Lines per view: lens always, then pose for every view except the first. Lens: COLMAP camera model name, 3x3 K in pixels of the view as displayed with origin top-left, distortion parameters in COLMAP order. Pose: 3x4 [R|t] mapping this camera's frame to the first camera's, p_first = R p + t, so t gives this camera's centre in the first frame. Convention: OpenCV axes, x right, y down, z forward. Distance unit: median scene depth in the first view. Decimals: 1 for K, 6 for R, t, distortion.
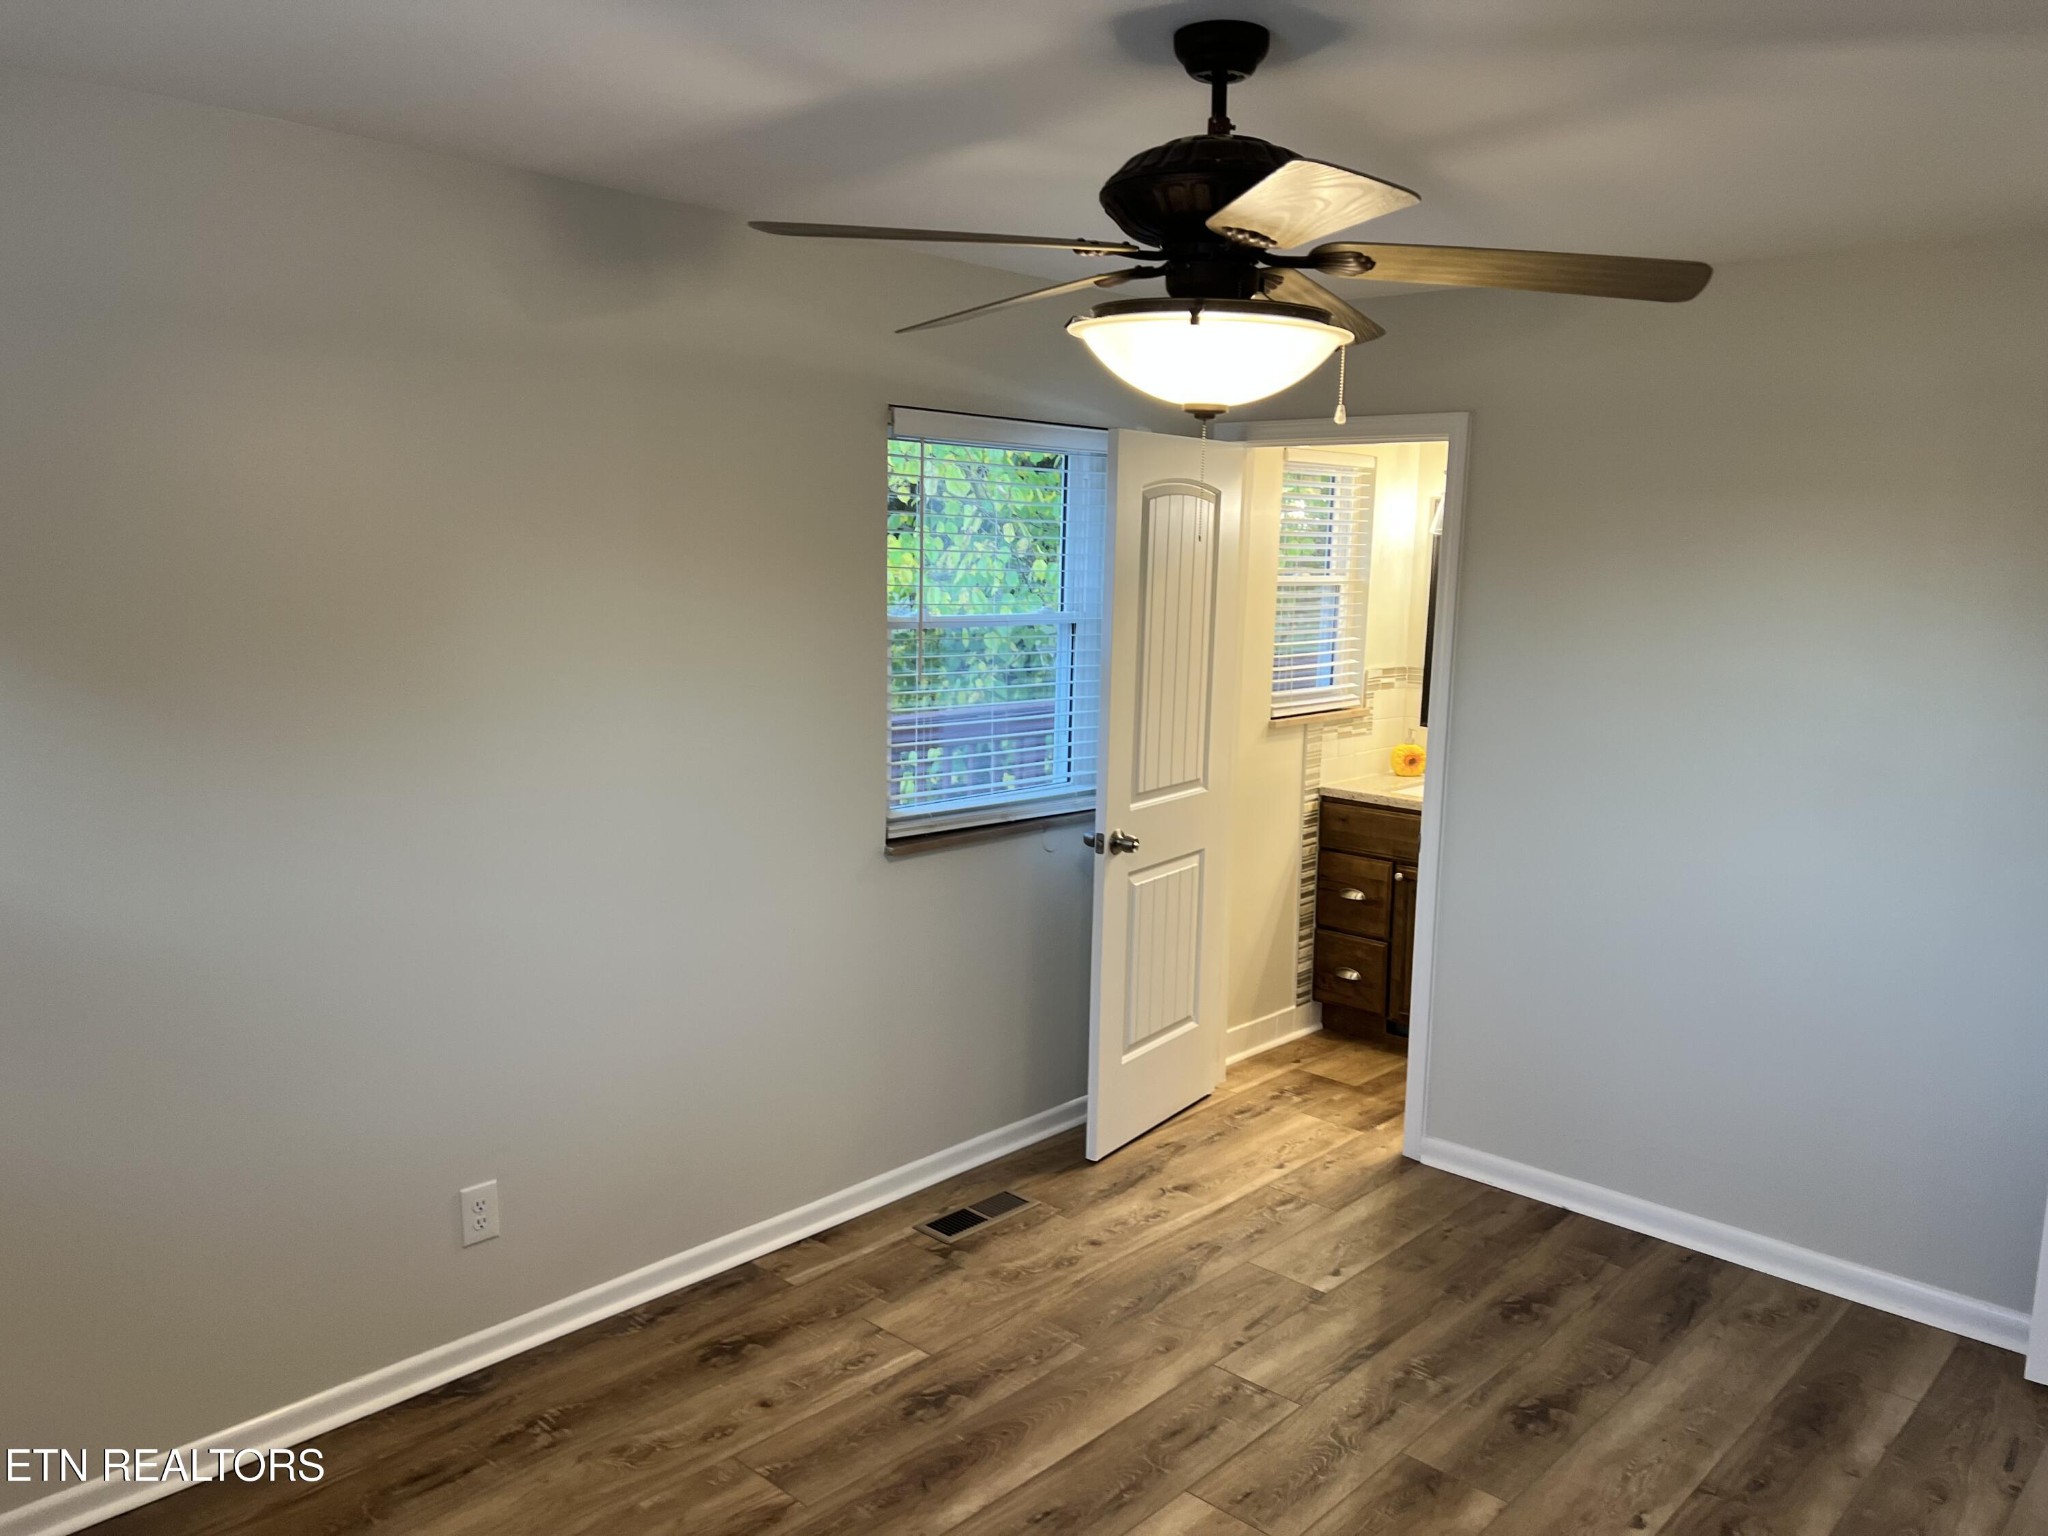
lens RADIAL K [[1547.0, 0, 1023.2], [0, 1547.0, 780.5], [0, 0, 1]] dist [0.067588, -0.077897]
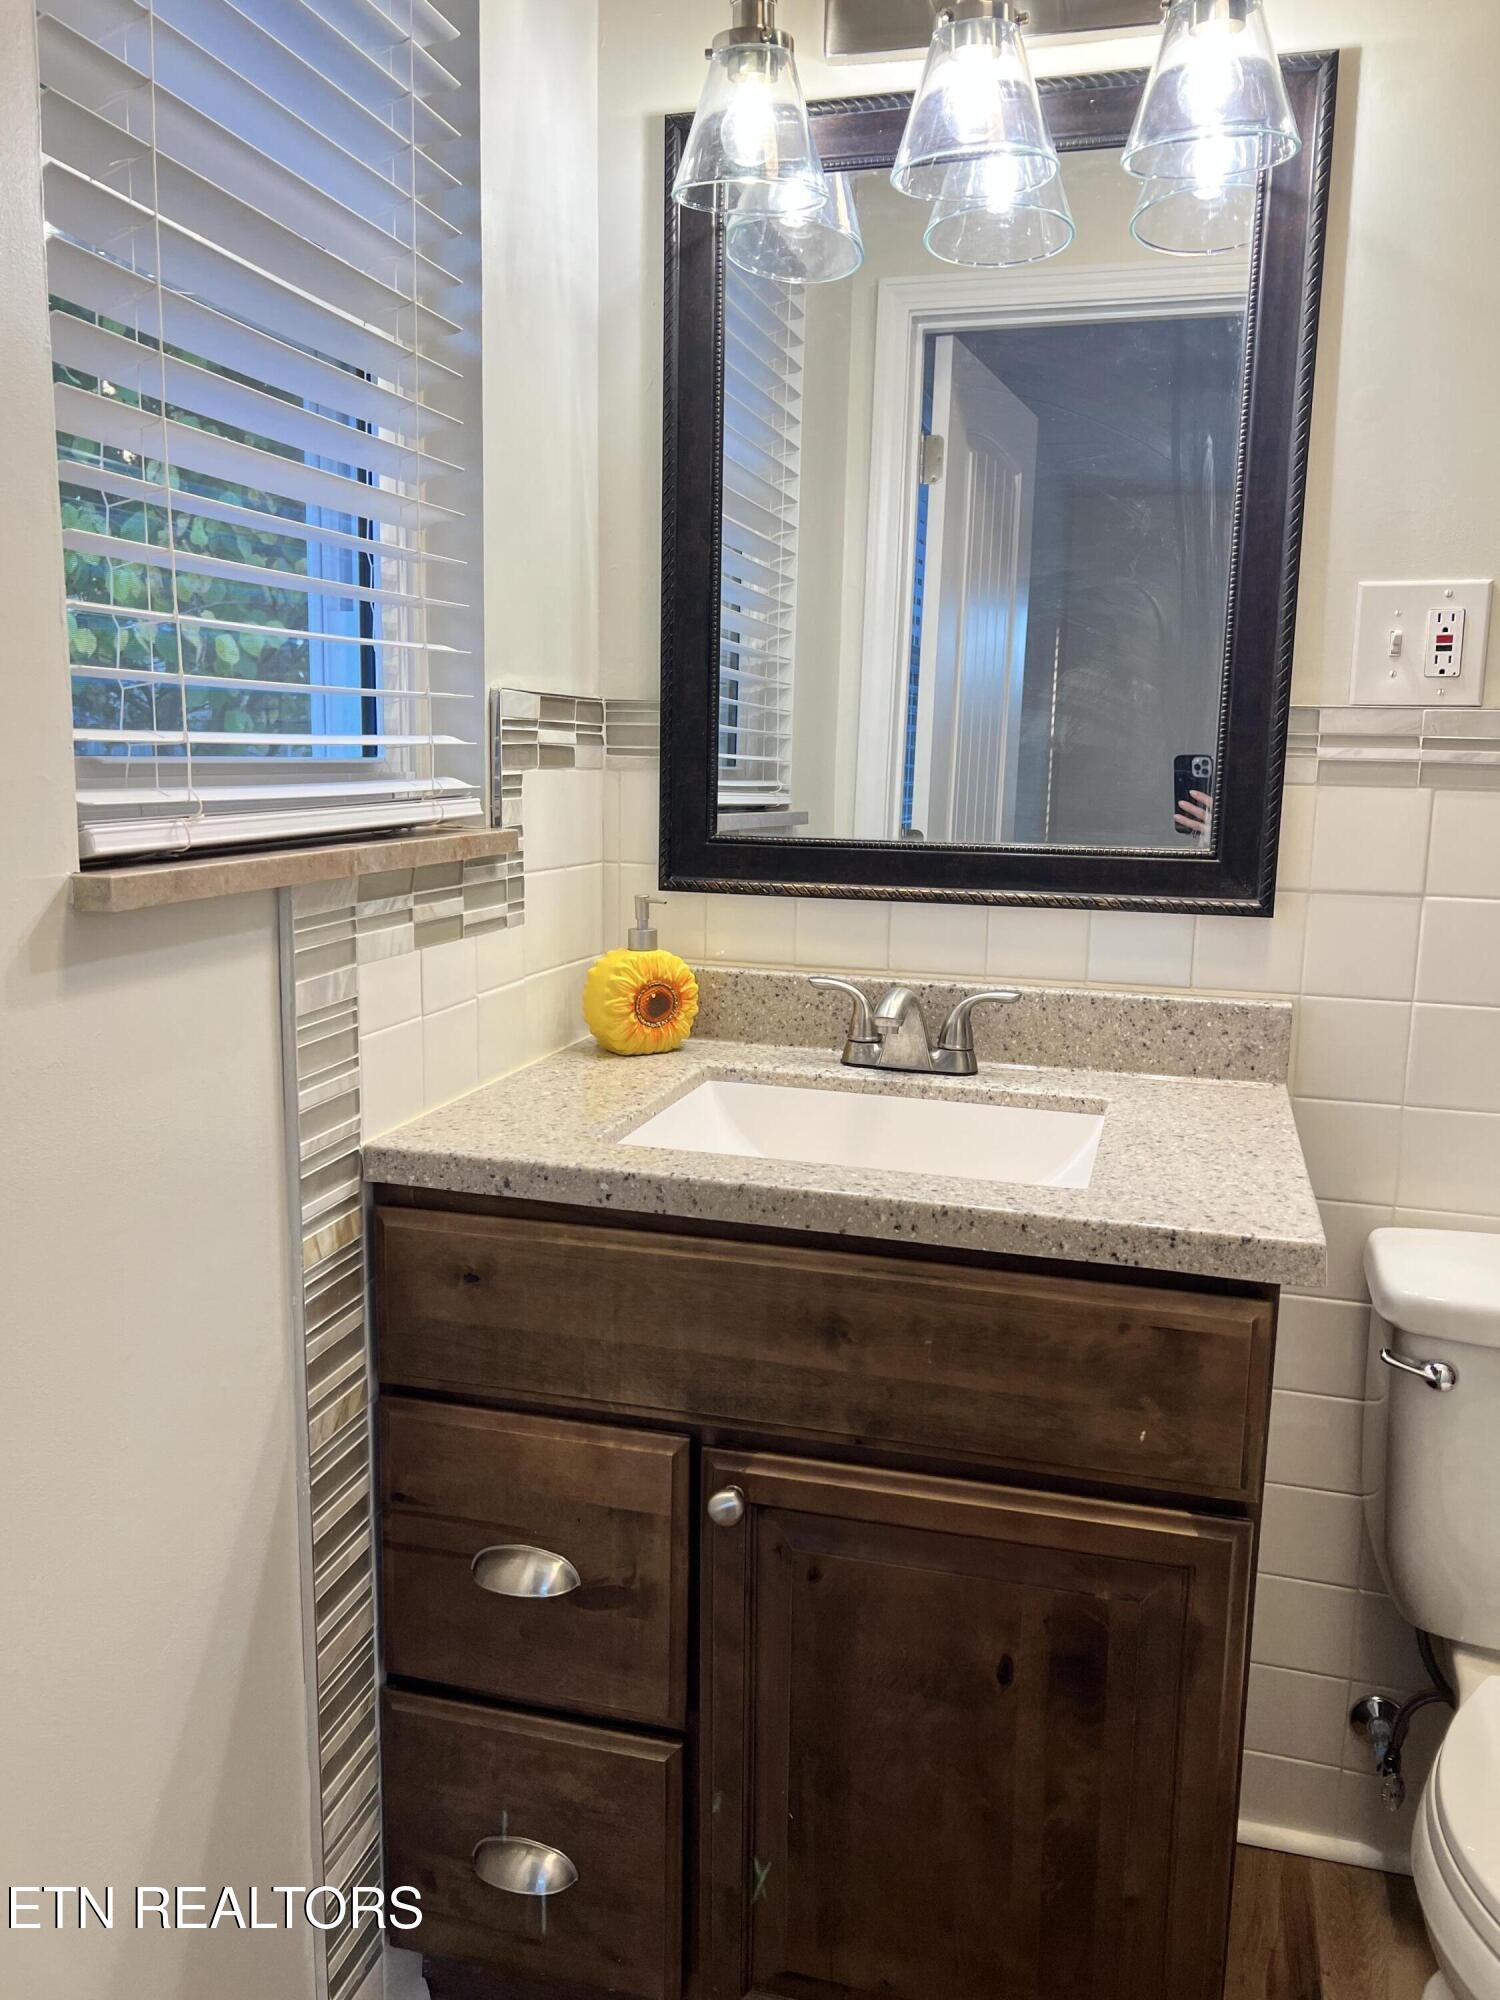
lens RADIAL K [[1510.8, 0, 751.4], [0, 1510.8, 1007.1], [0, 0, 1]] dist [0.067588, -0.077897]
pose [[0.890686, -0.079302, 0.447648, 0.144199], [0.067849, 0.996828, 0.041593, -0.024412], [-0.449527, -0.006674, 0.893242, 0.777806]]
